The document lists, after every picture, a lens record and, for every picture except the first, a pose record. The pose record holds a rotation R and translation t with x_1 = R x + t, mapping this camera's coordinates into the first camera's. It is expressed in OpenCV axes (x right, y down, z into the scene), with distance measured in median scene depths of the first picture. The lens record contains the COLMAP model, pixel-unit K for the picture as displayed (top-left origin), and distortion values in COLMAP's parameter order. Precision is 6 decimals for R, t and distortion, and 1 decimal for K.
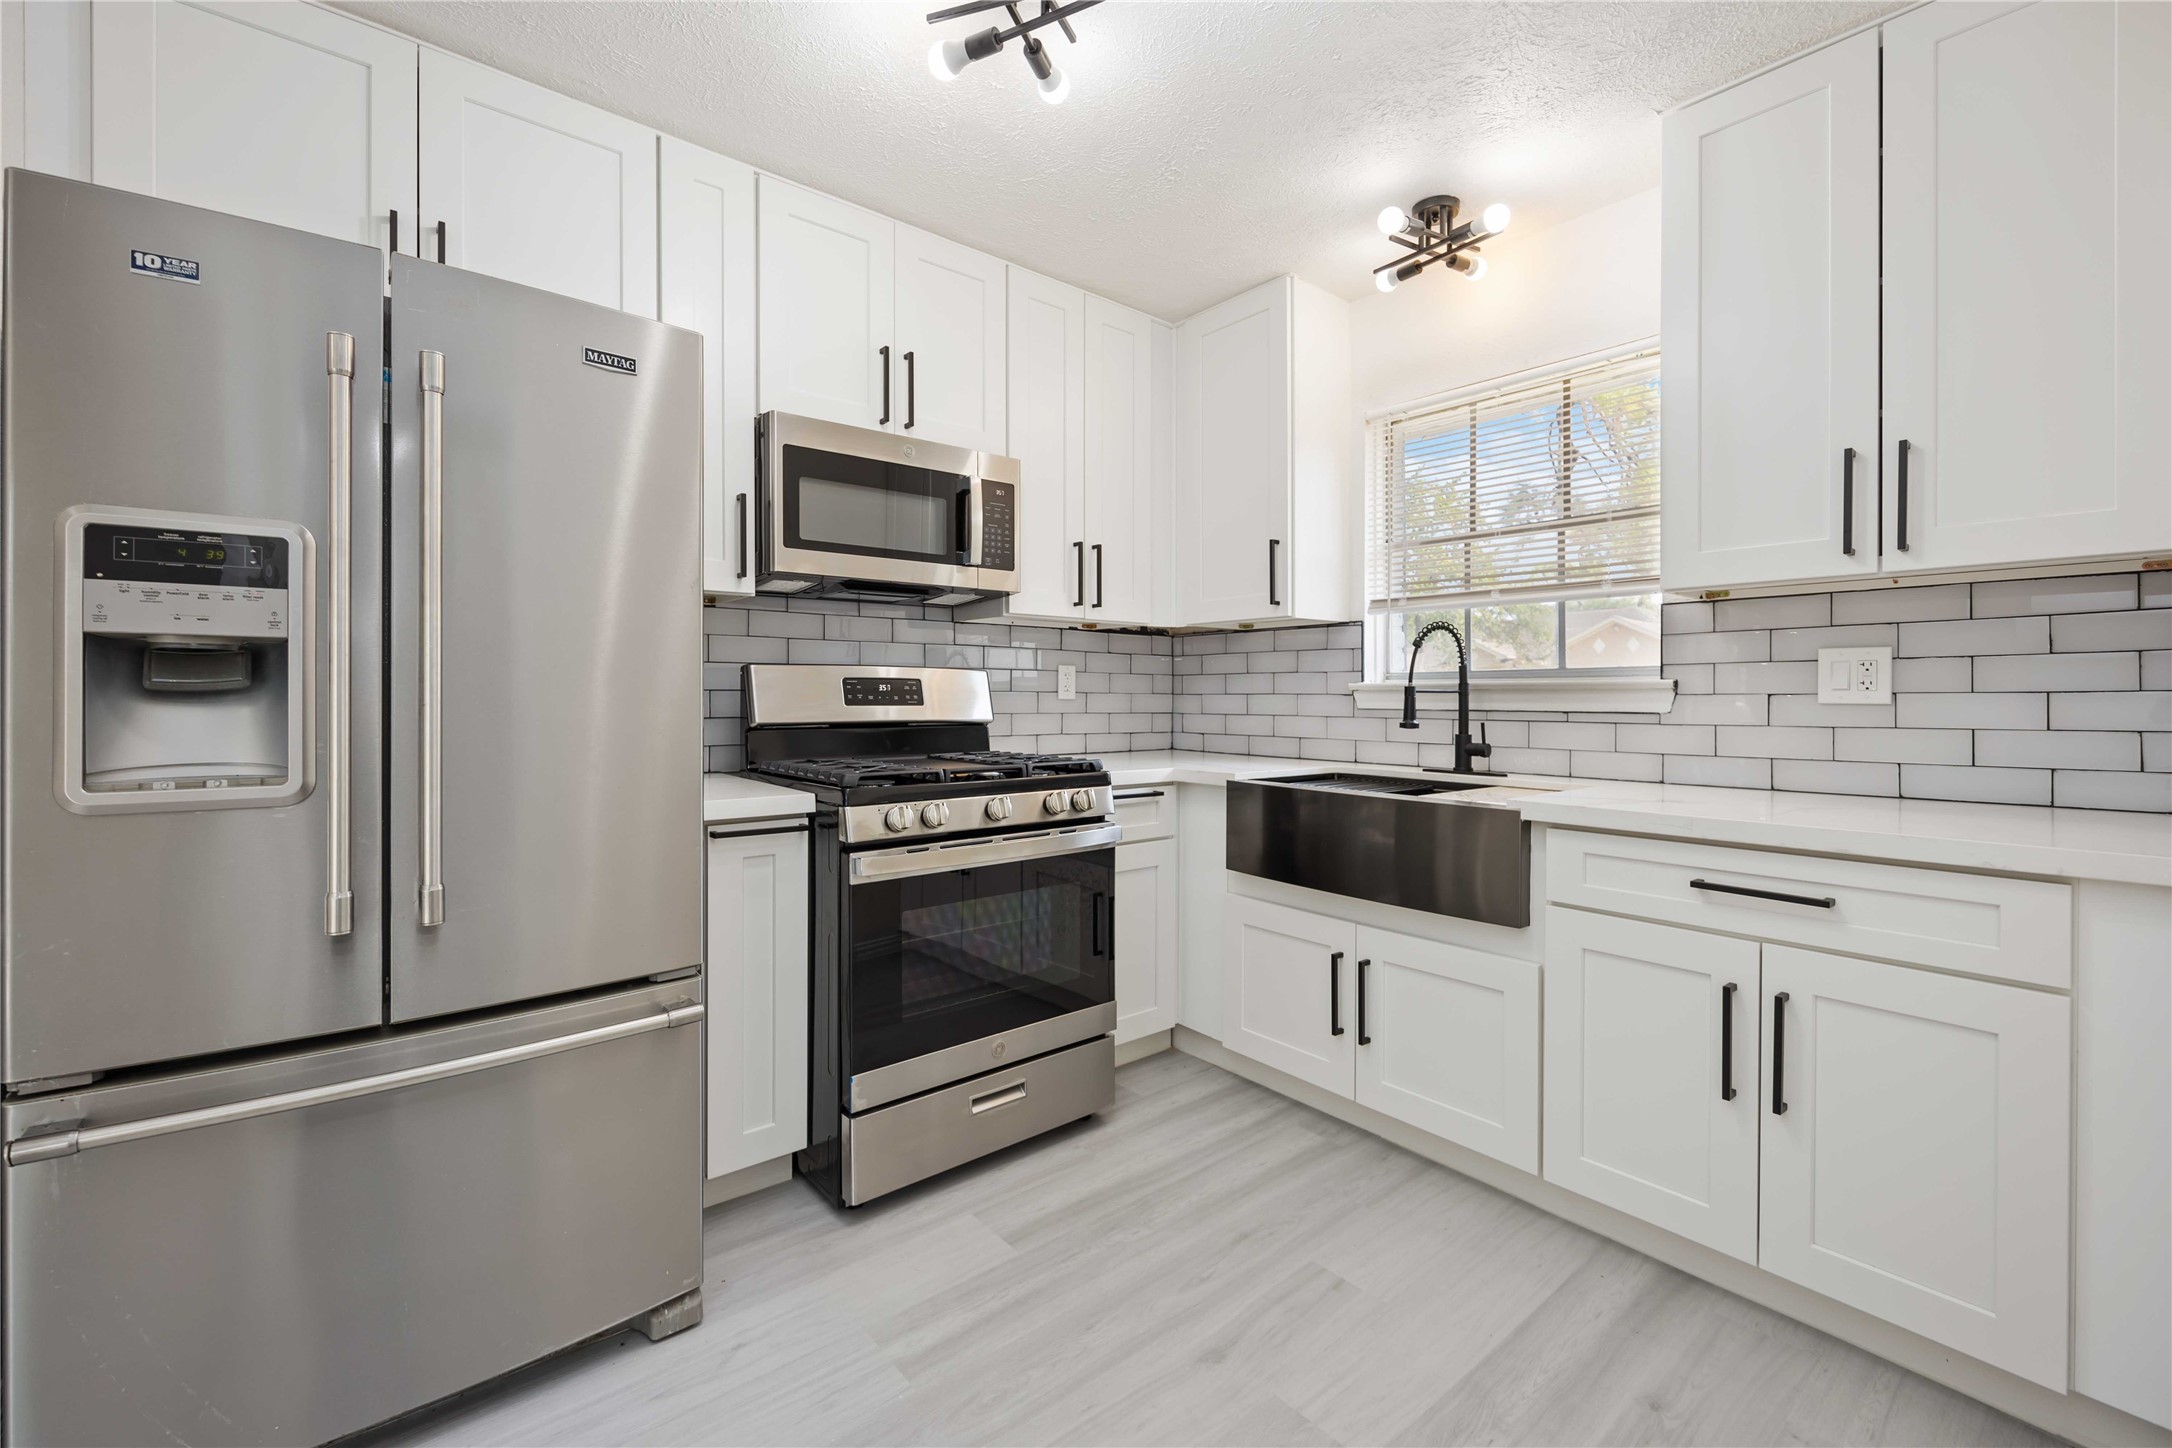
lens RADIAL K [[906.7, 0, 1090.1], [0, 906.7, 702.5], [0, 0, 1]] dist [-0.002850, 0.000172]
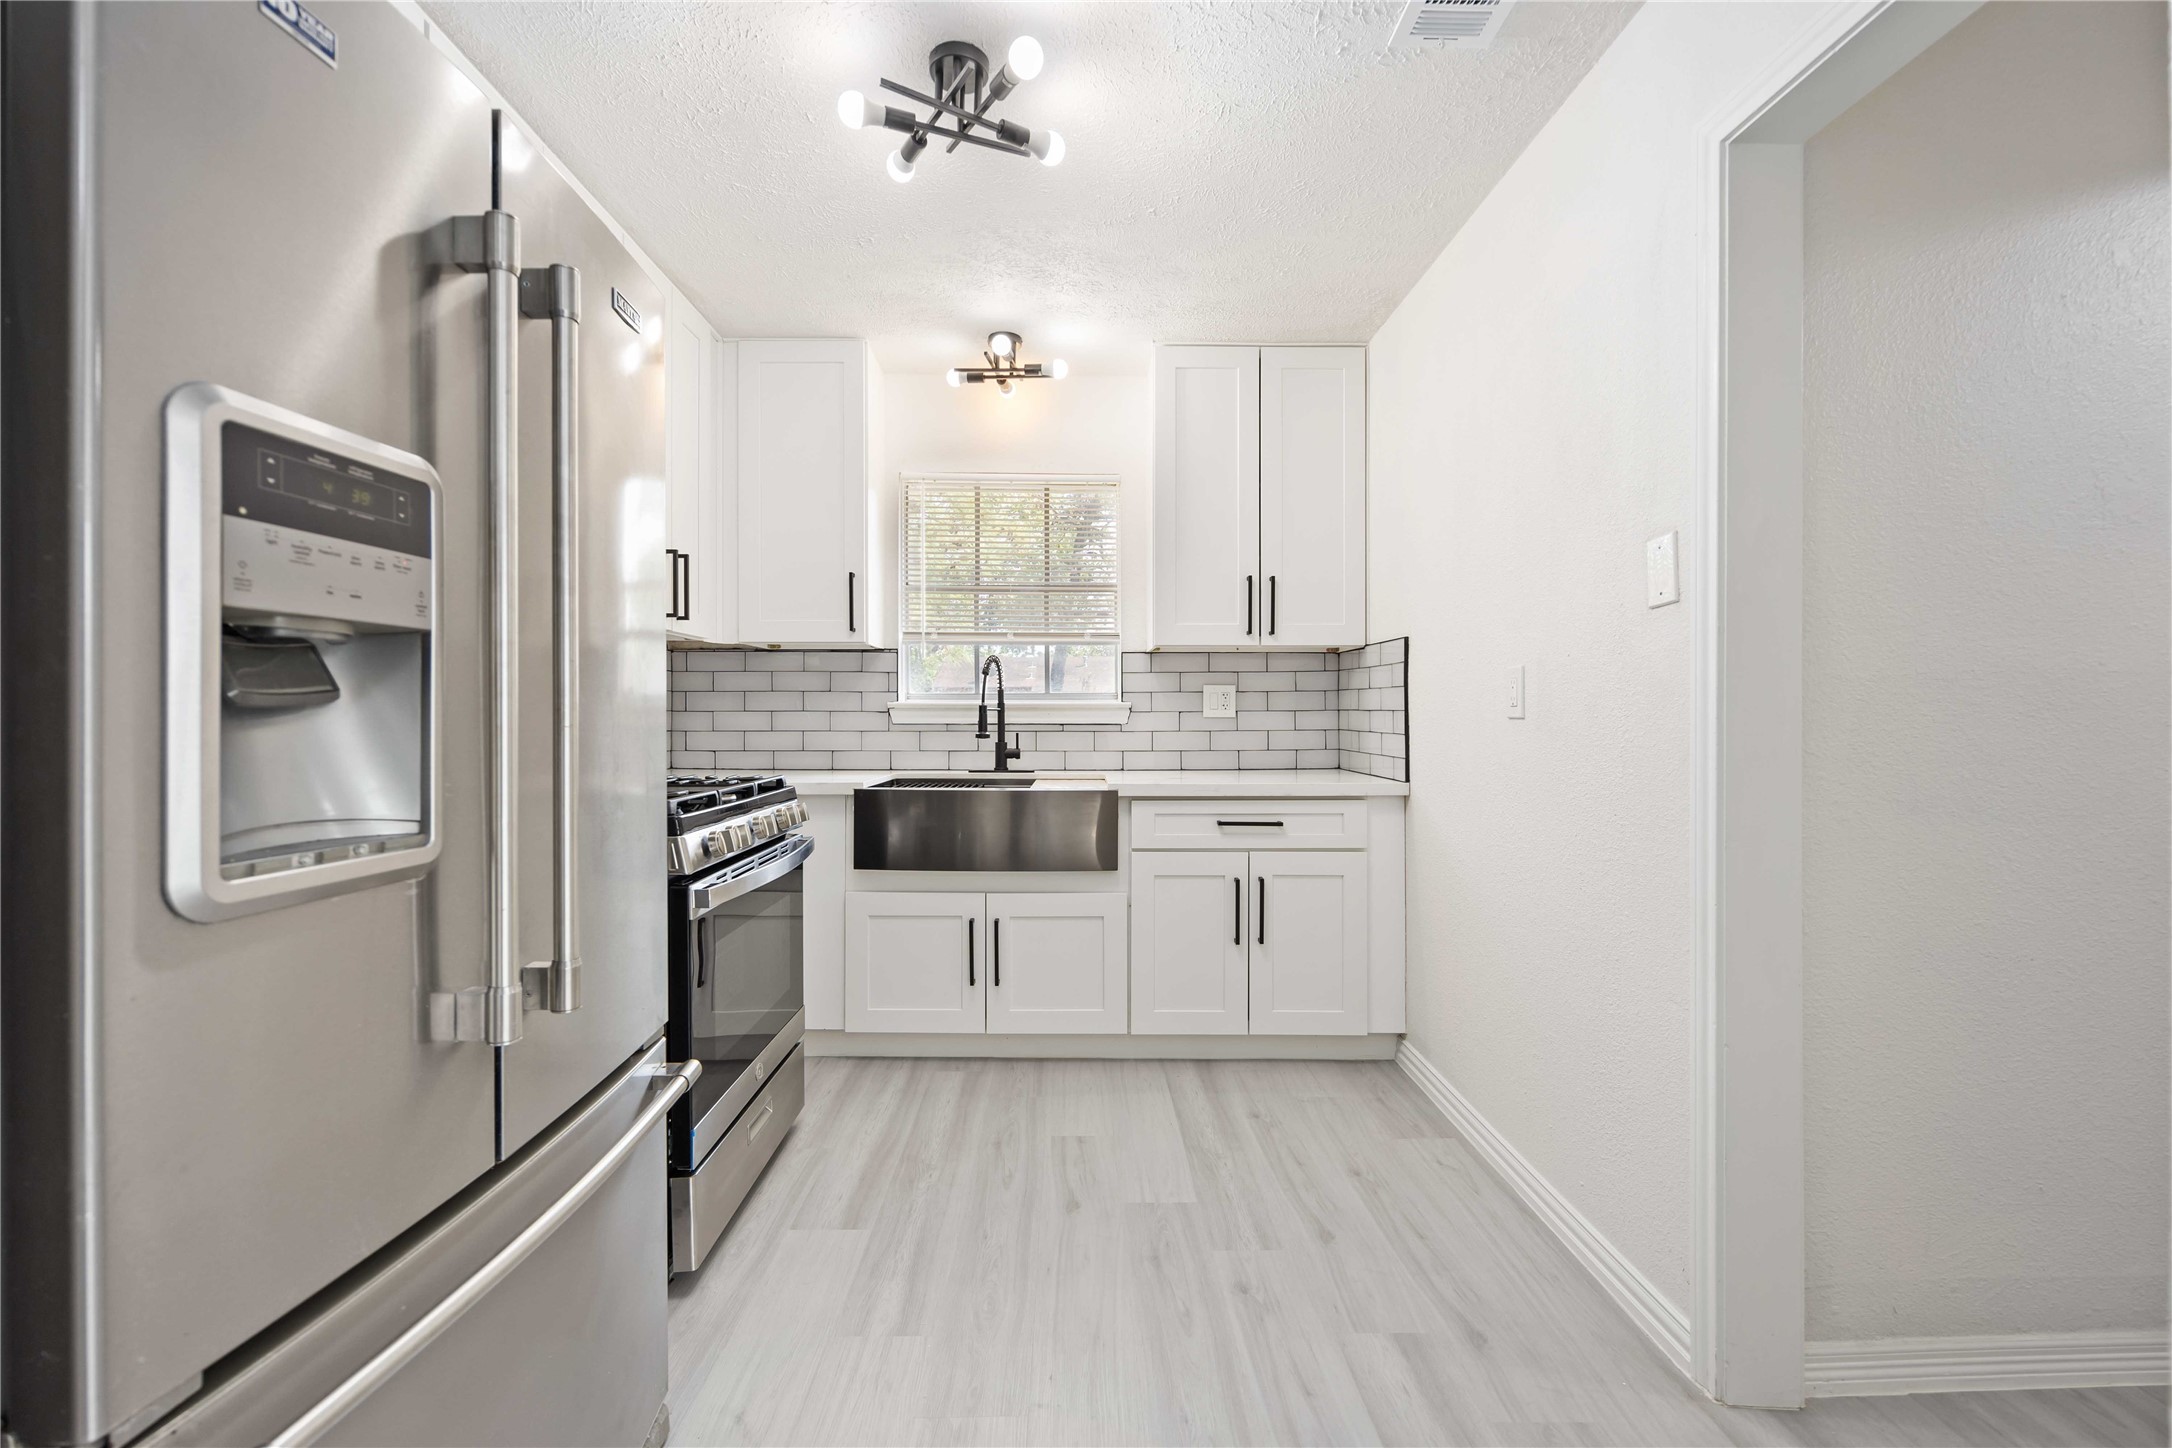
lens RADIAL K [[906.7, 0, 1088.5], [0, 906.7, 721.2], [0, 0, 1]] dist [-0.002850, 0.000172]
pose [[0.621969, -0.007872, 0.783002, -0.661904], [0.006070, 0.999968, 0.005231, -0.001785], [-0.783018, 0.001499, 0.621997, 0.108305]]
